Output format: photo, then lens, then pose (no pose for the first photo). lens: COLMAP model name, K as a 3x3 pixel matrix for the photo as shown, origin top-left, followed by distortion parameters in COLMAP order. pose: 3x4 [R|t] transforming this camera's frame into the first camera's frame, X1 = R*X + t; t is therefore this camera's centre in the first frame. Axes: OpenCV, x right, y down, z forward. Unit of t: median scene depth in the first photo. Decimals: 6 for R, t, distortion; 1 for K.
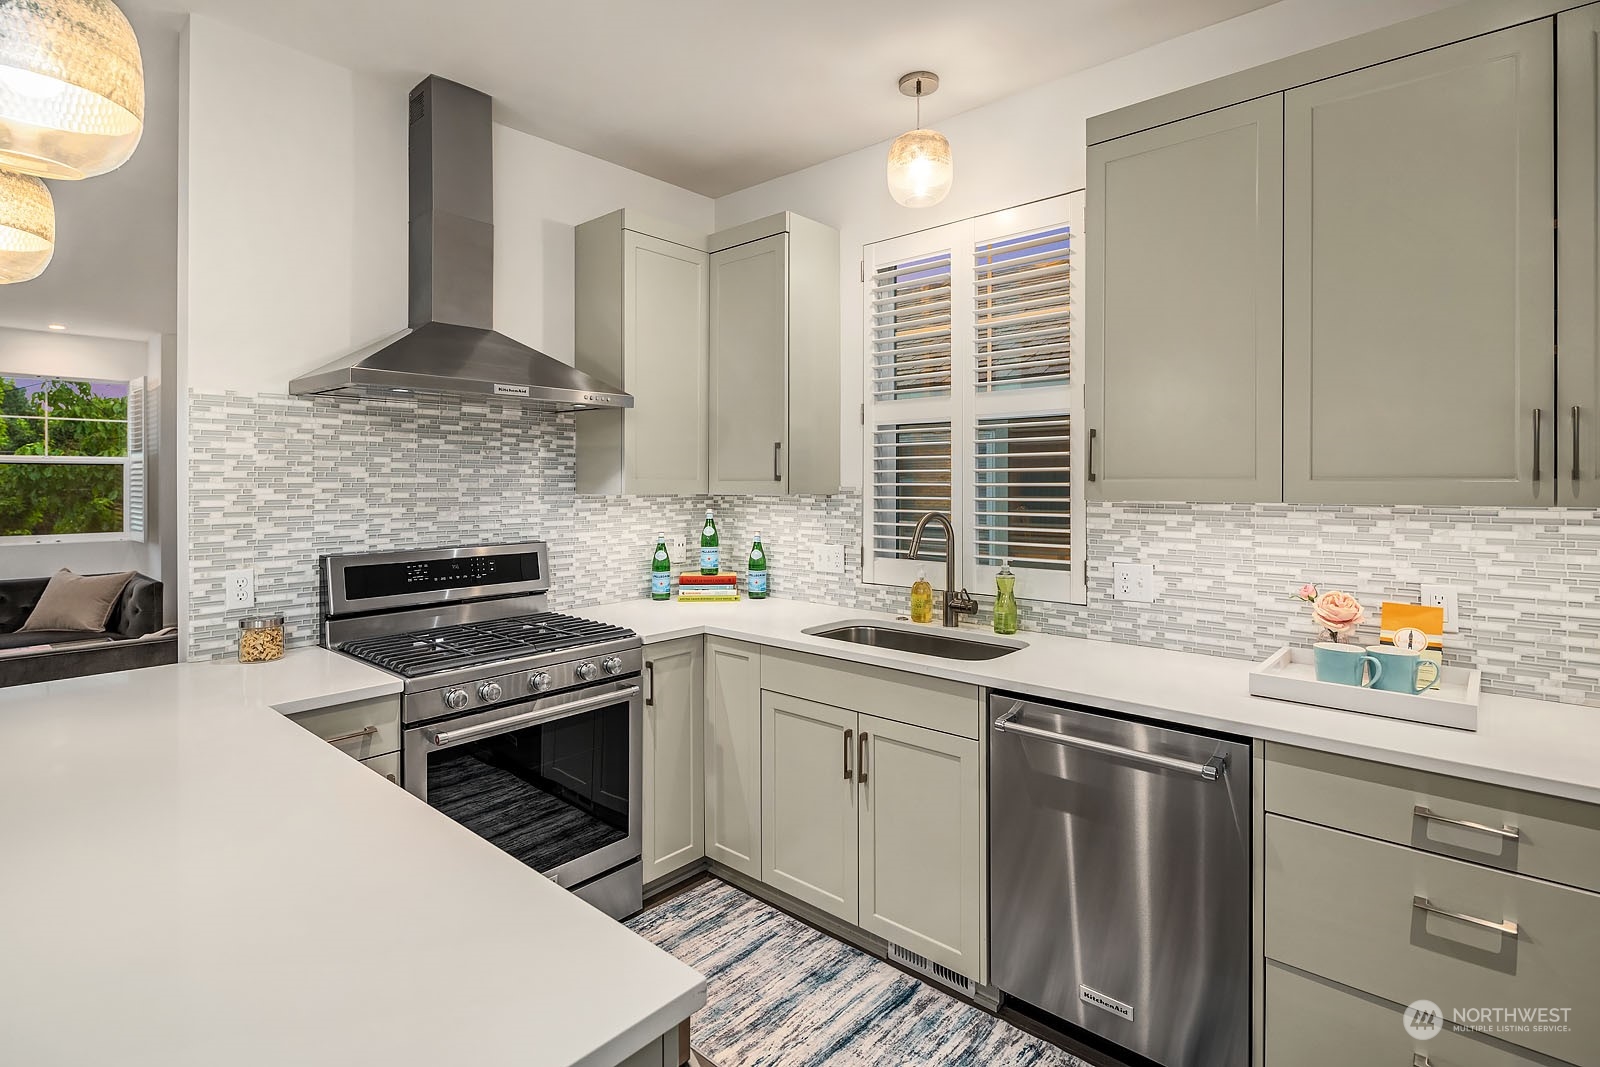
lens RADIAL K [[802.0, 0, 779.8], [0, 802.0, 478.6], [0, 0, 1]] dist [0.017215, -0.007187]
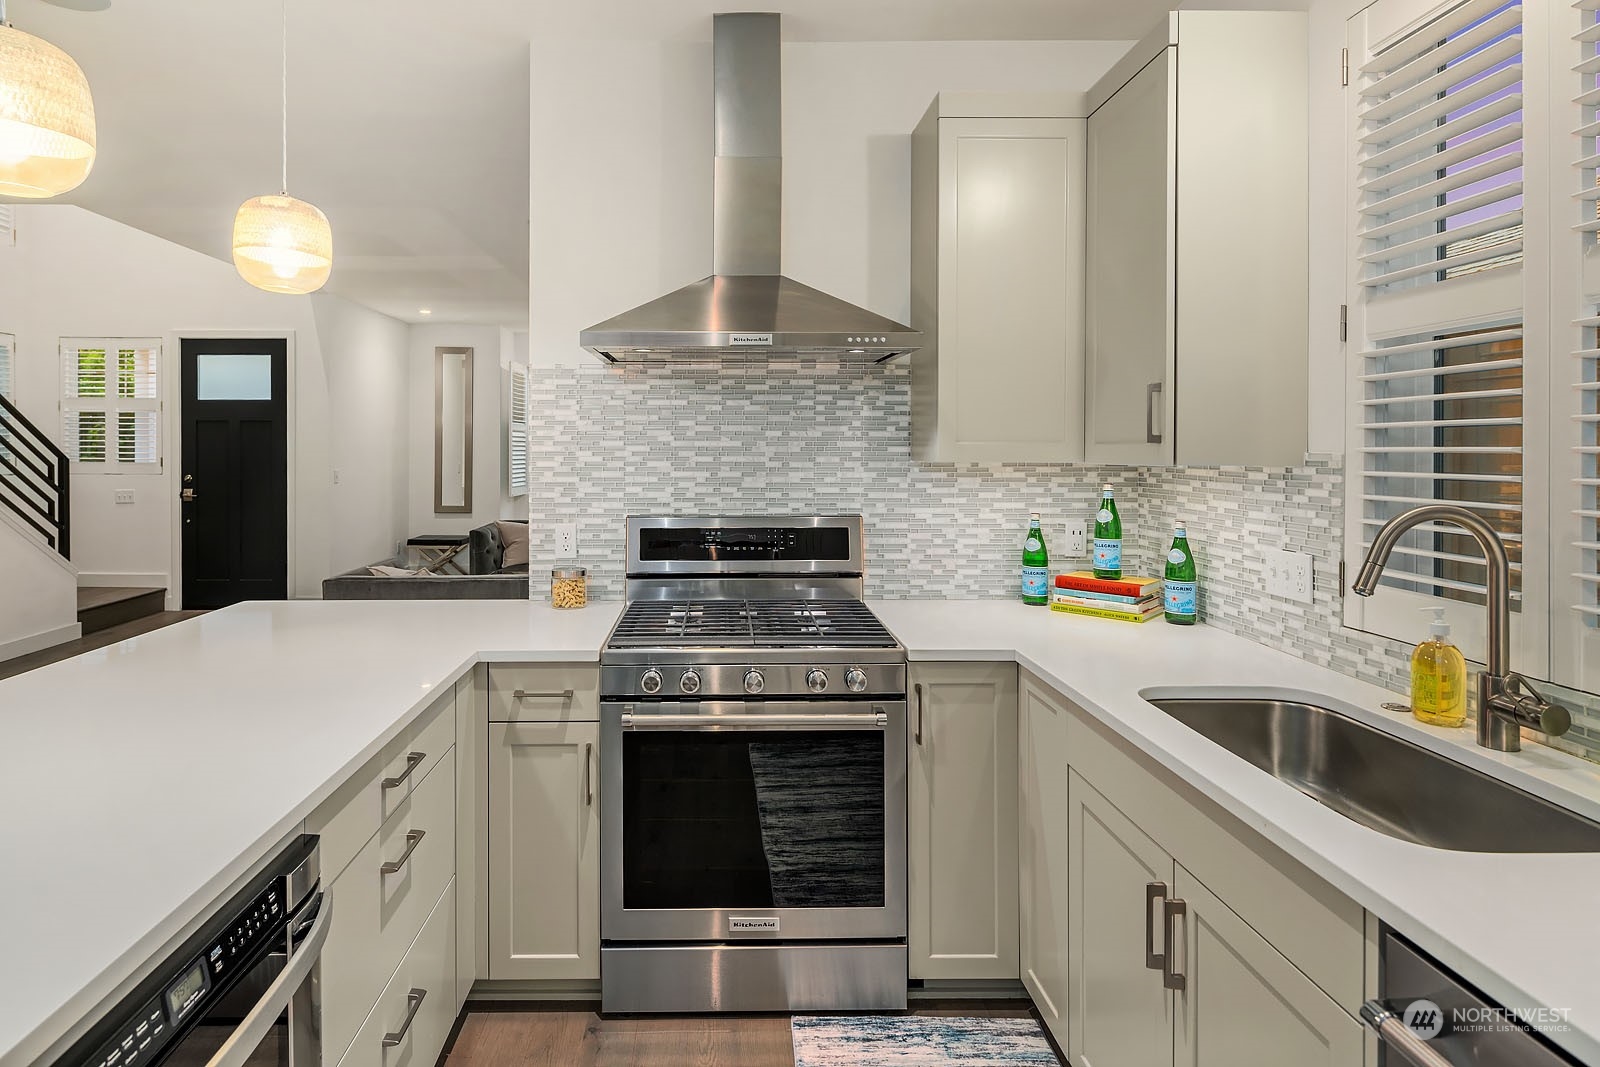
lens RADIAL K [[802.0, 0, 728.9], [0, 802.0, 454.2], [0, 0, 1]] dist [0.017215, -0.007187]
pose [[0.679595, 0.004789, -0.733572, 0.255227], [0.000148, 0.999978, 0.006664, 0.007891], [0.733588, -0.004638, 0.679579, 0.346740]]
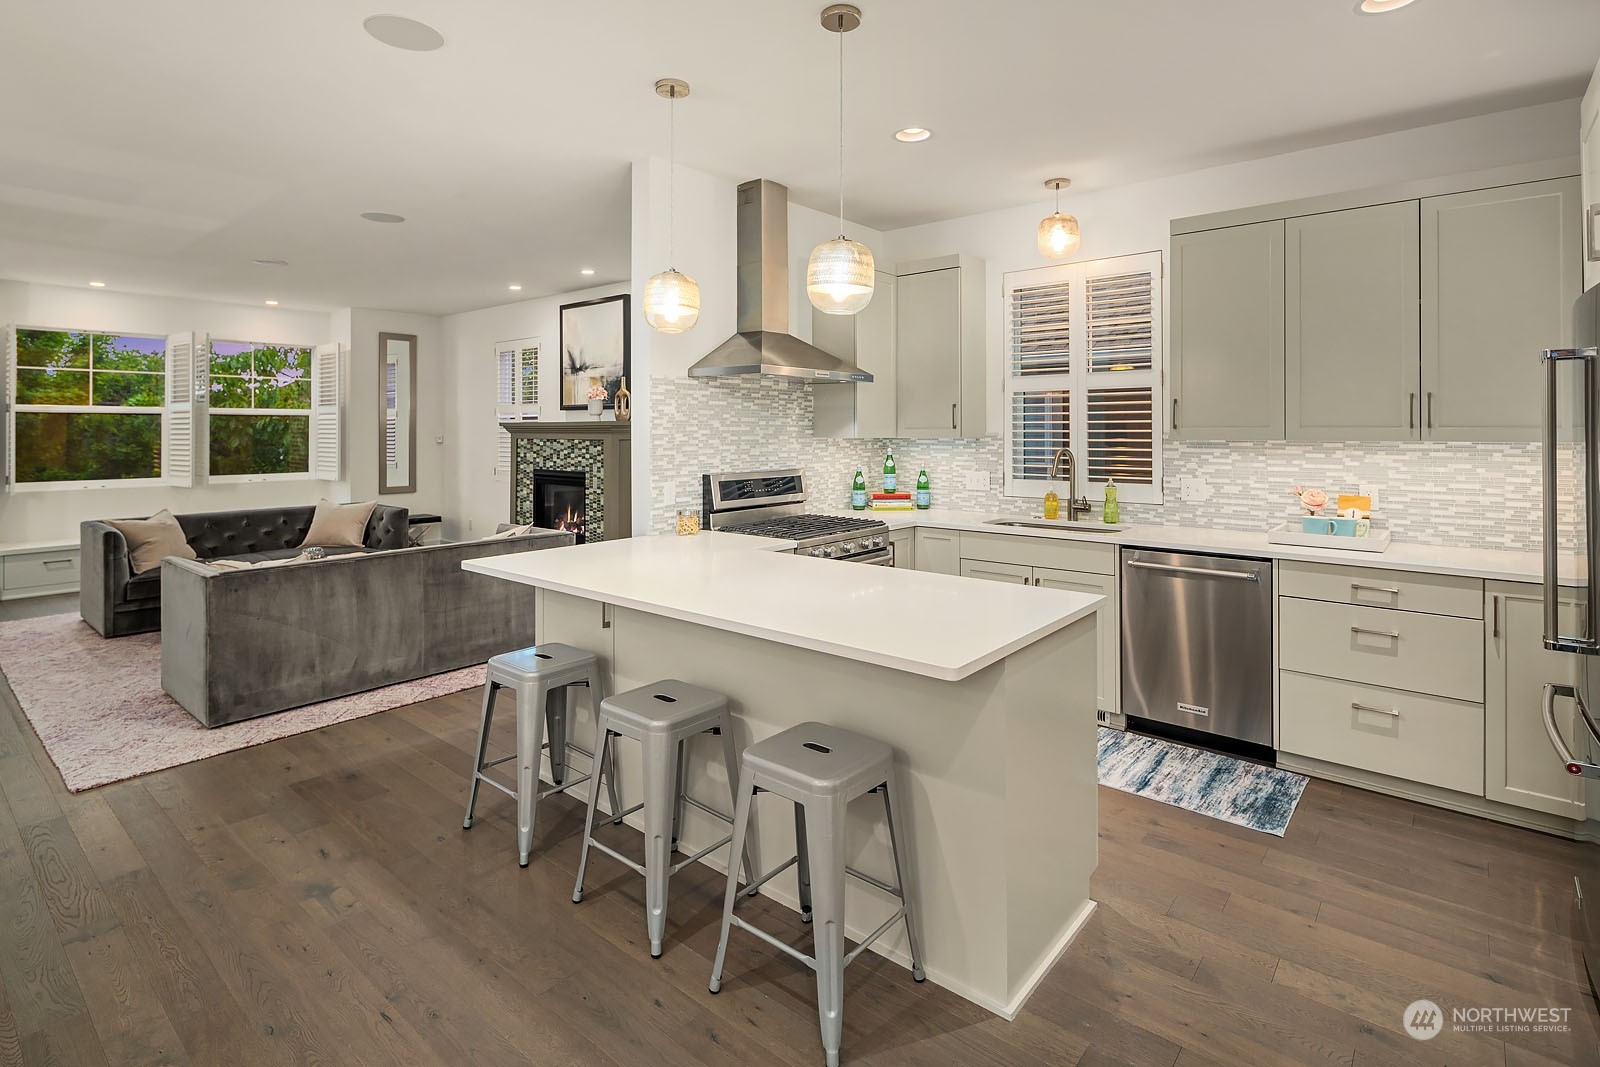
lens RADIAL K [[802.0, 0, 776.6], [0, 802.0, 424.3], [0, 0, 1]] dist [0.017215, -0.007187]
pose [[0.999718, -0.000690, 0.023724, -0.410842], [0.000769, 0.999994, -0.003323, -0.001357], [-0.023722, 0.003341, 0.999713, -0.575377]]
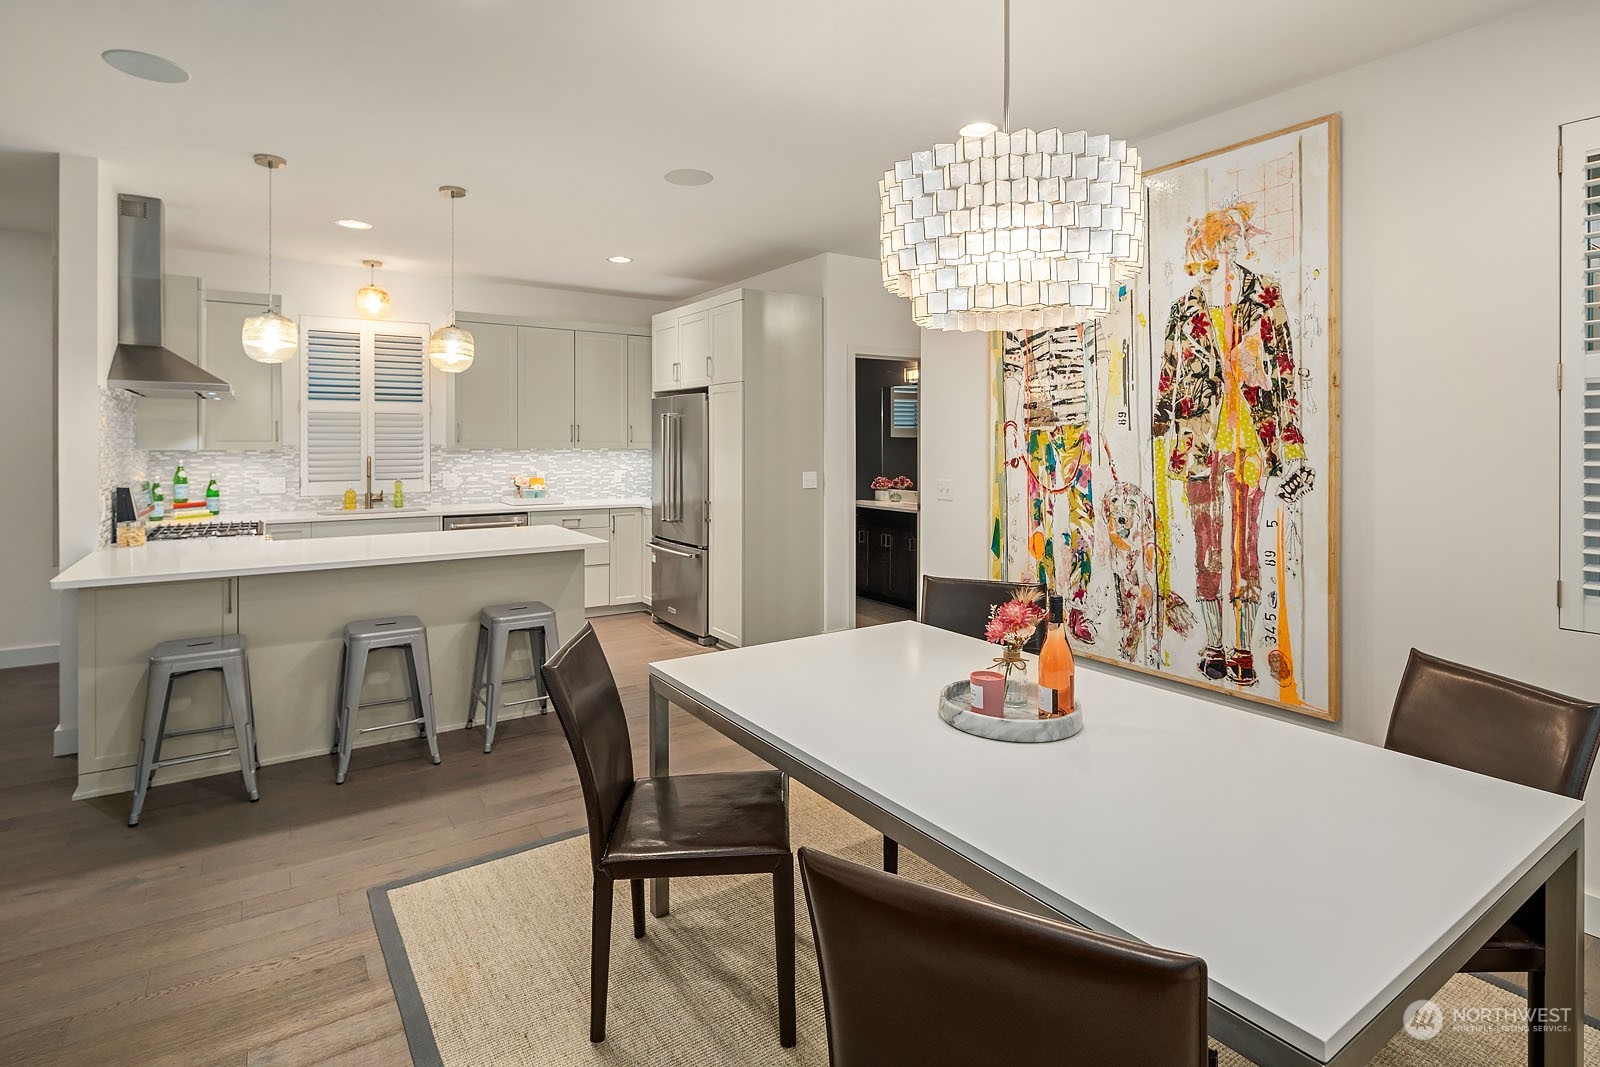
lens RADIAL K [[802.0, 0, 765.5], [0, 802.0, 444.7], [0, 0, 1]] dist [0.017215, -0.007187]
pose [[0.284323, -0.002256, 0.958726, -1.570764], [-0.003026, 0.999990, 0.003250, 0.000381], [-0.958724, -0.003825, 0.284313, -0.643398]]
